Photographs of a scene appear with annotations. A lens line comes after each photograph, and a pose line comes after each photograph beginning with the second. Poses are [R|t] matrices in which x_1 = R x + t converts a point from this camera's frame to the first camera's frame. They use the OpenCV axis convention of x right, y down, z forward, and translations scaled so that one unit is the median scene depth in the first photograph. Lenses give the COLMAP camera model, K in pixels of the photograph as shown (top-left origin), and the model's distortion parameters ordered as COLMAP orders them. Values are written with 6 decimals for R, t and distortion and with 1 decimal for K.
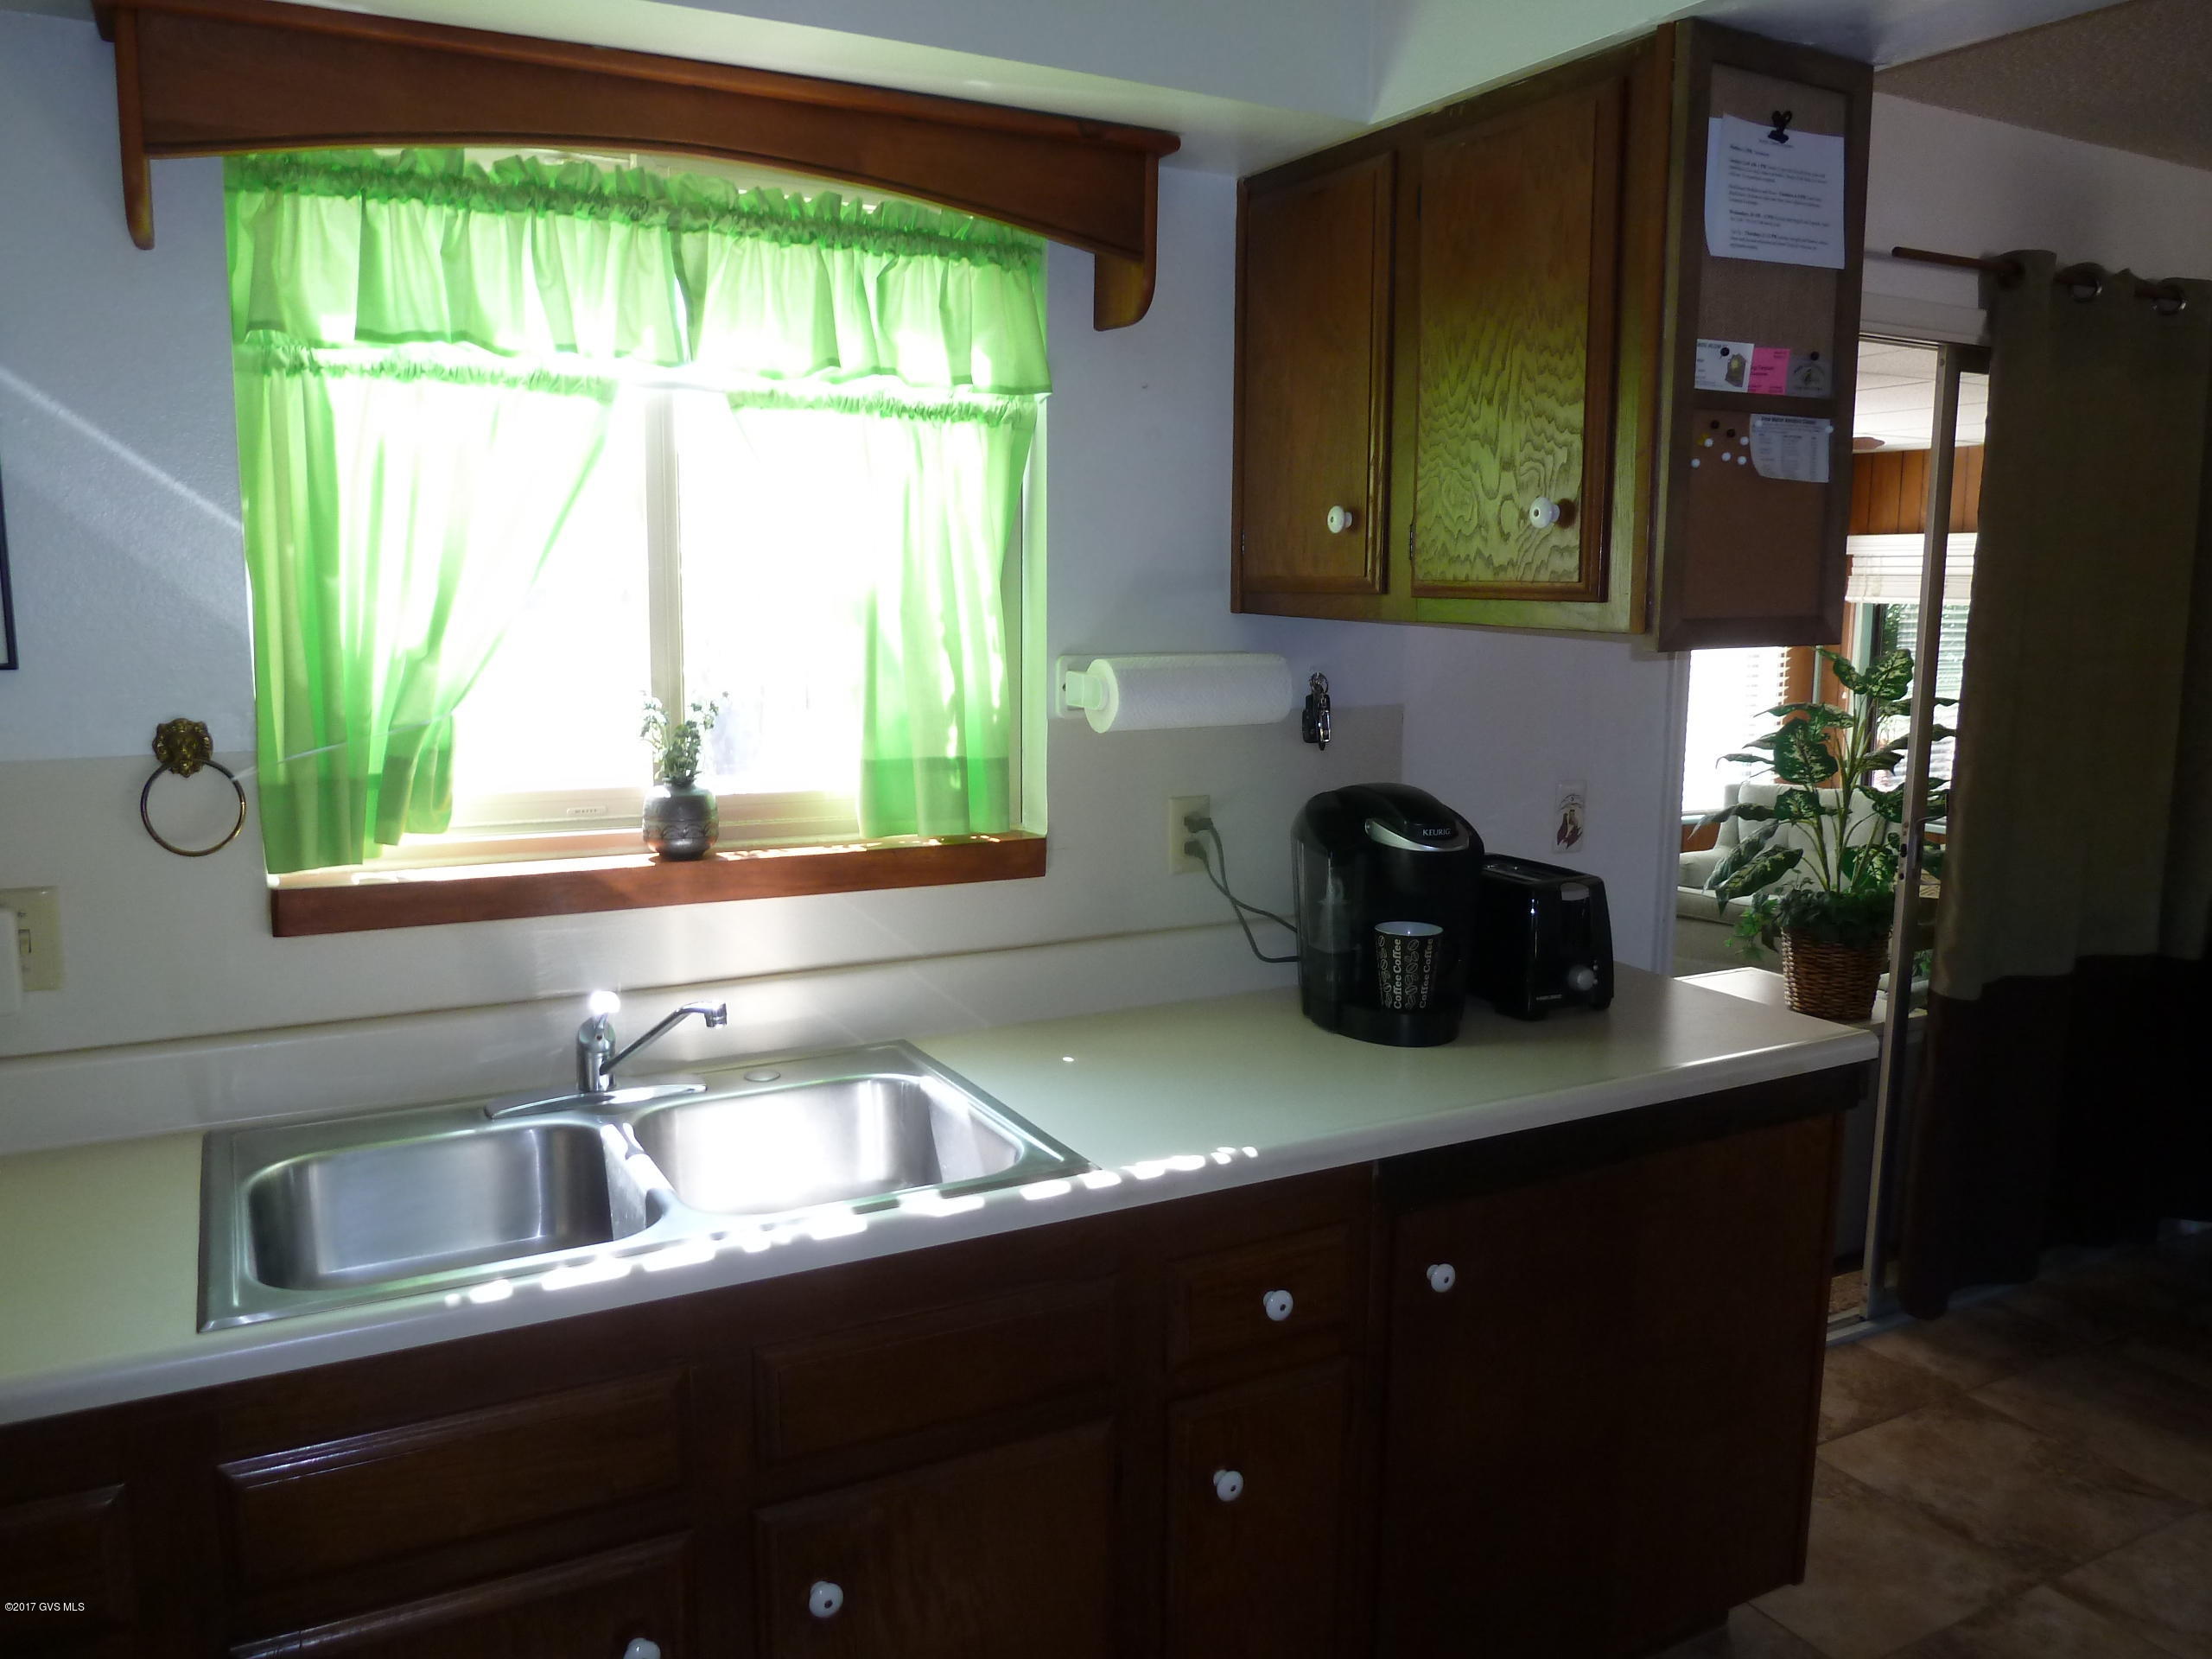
lens RADIAL K [[1642.5, 0, 1104.8], [0, 1642.5, 824.4], [0, 0, 1]] dist [-0.039475, 0.004175]
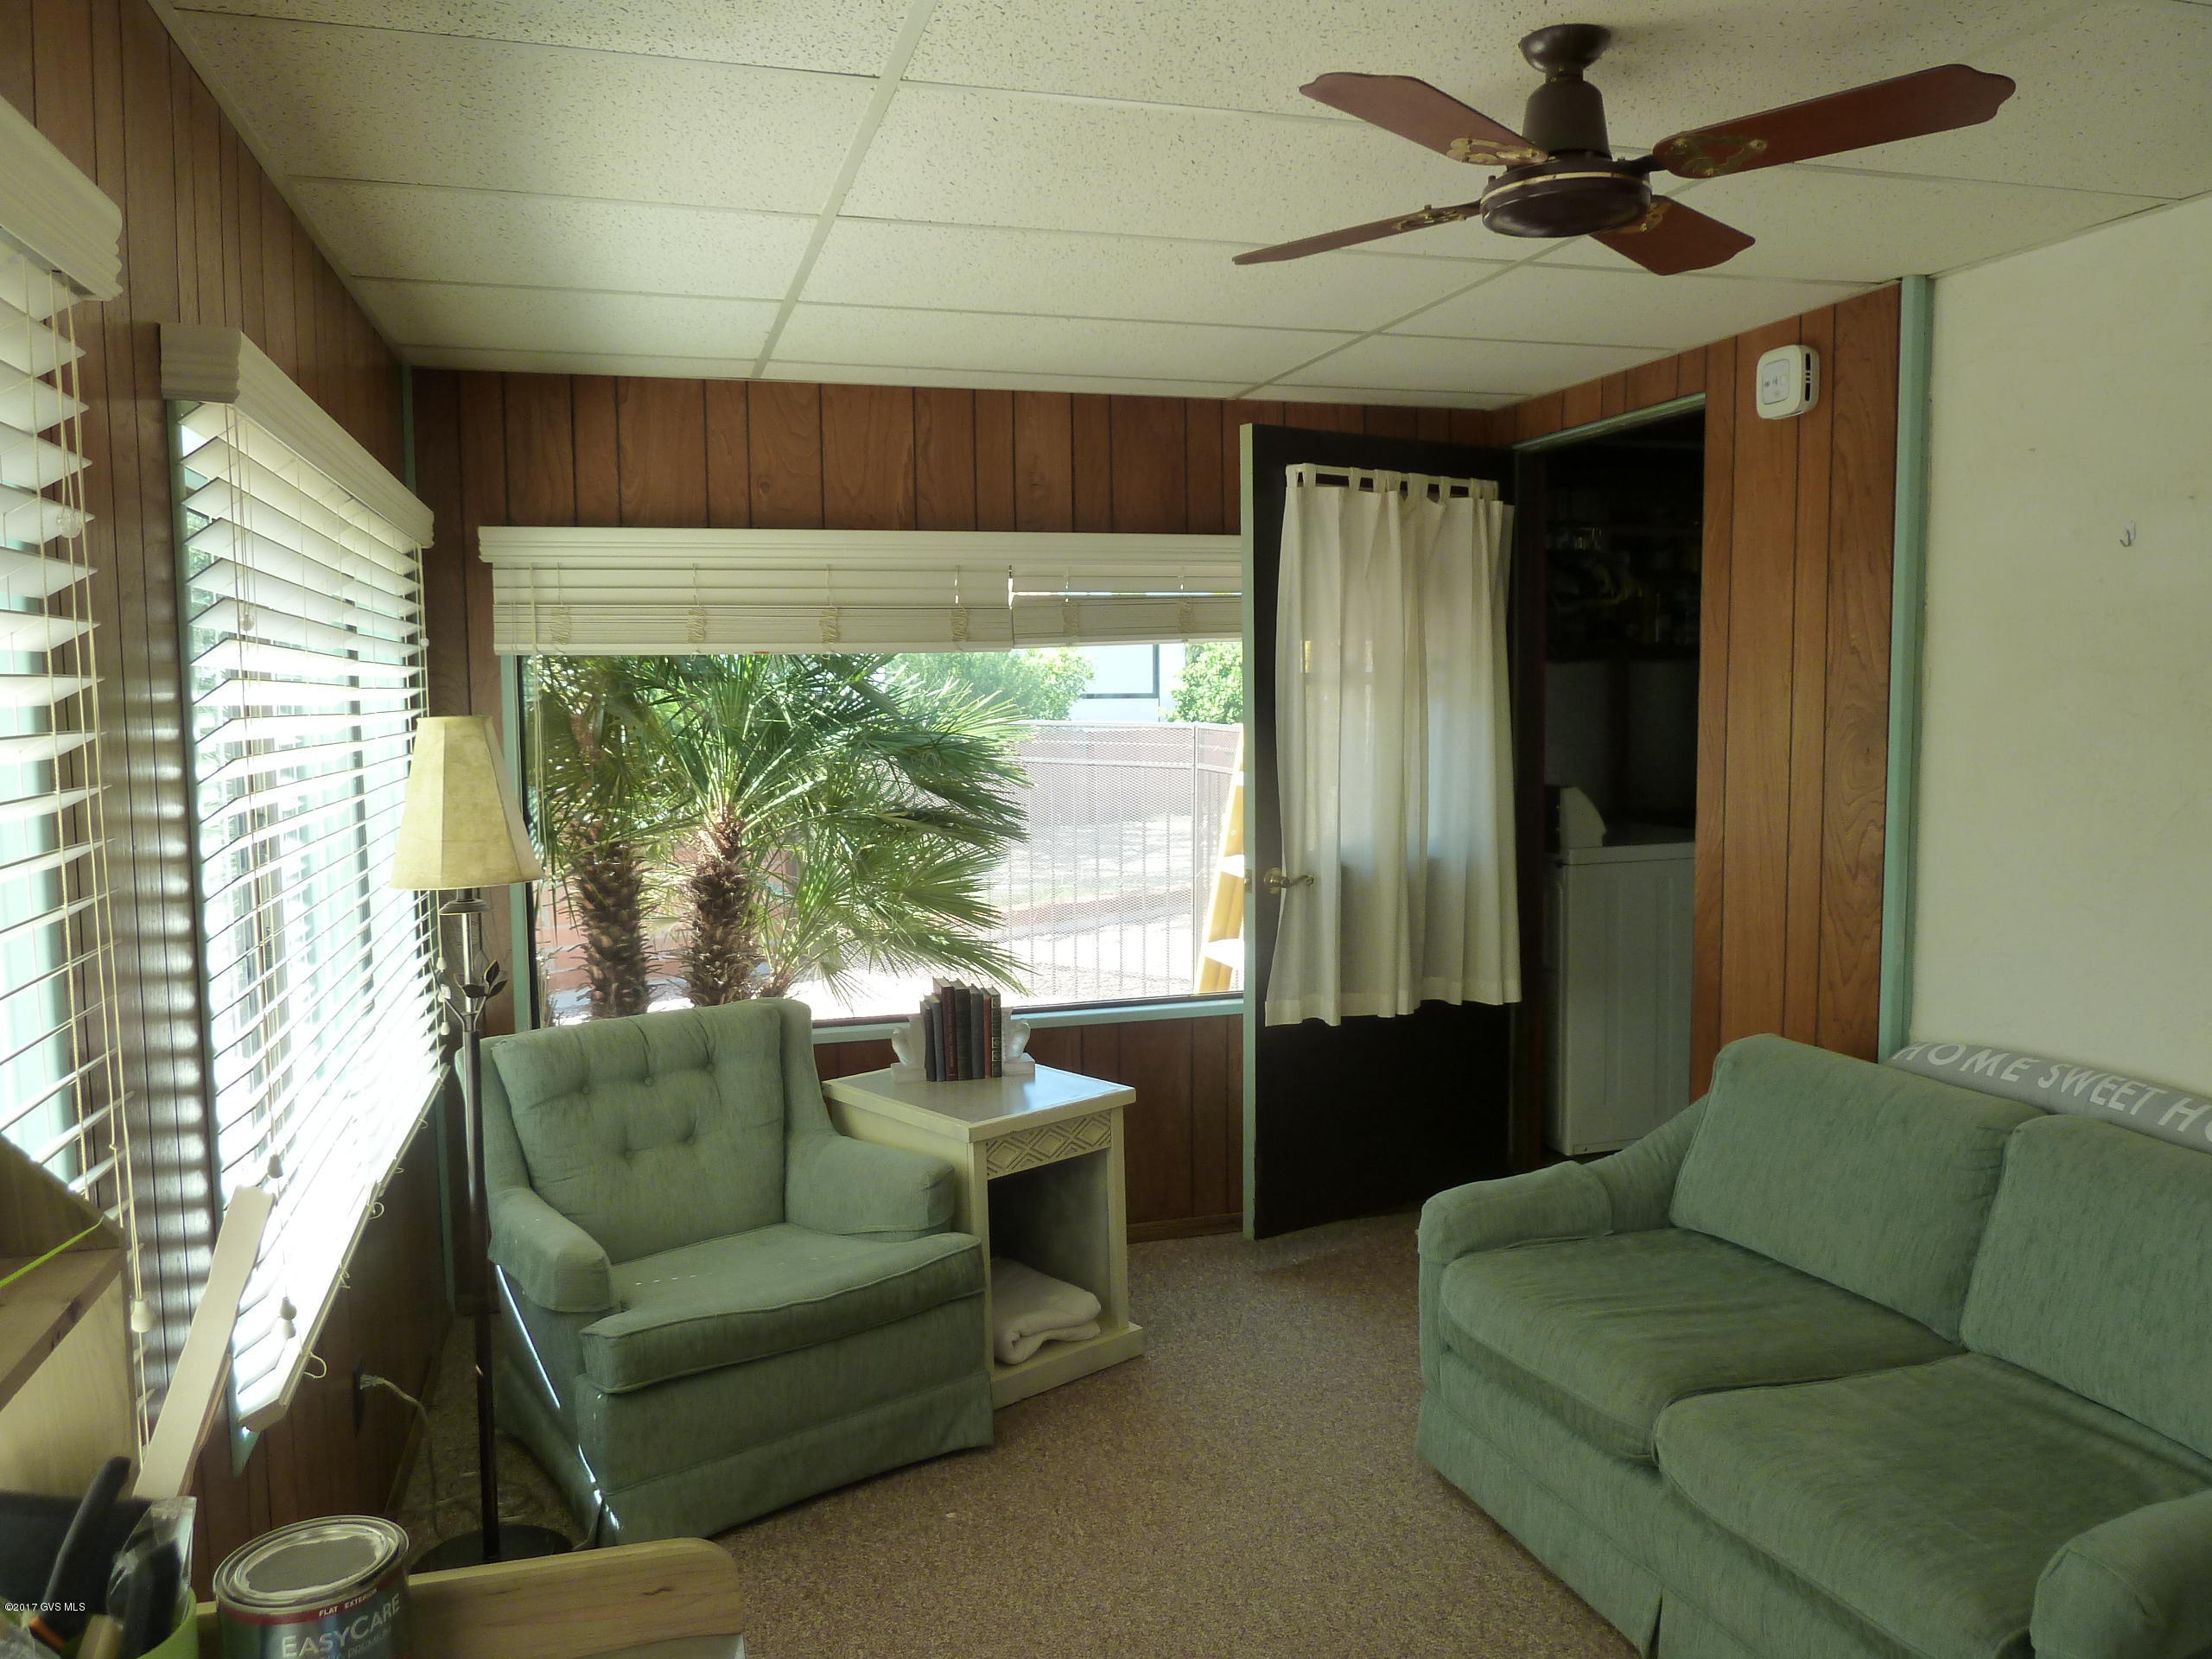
lens RADIAL K [[1642.5, 0, 1104.8], [0, 1642.5, 824.4], [0, 0, 1]] dist [-0.039475, 0.004175]
pose [[0.201808, -0.092525, 0.975045, -0.027679], [0.160091, 0.985255, 0.060360, -0.083456], [-0.966253, 0.143915, 0.213645, 0.714349]]
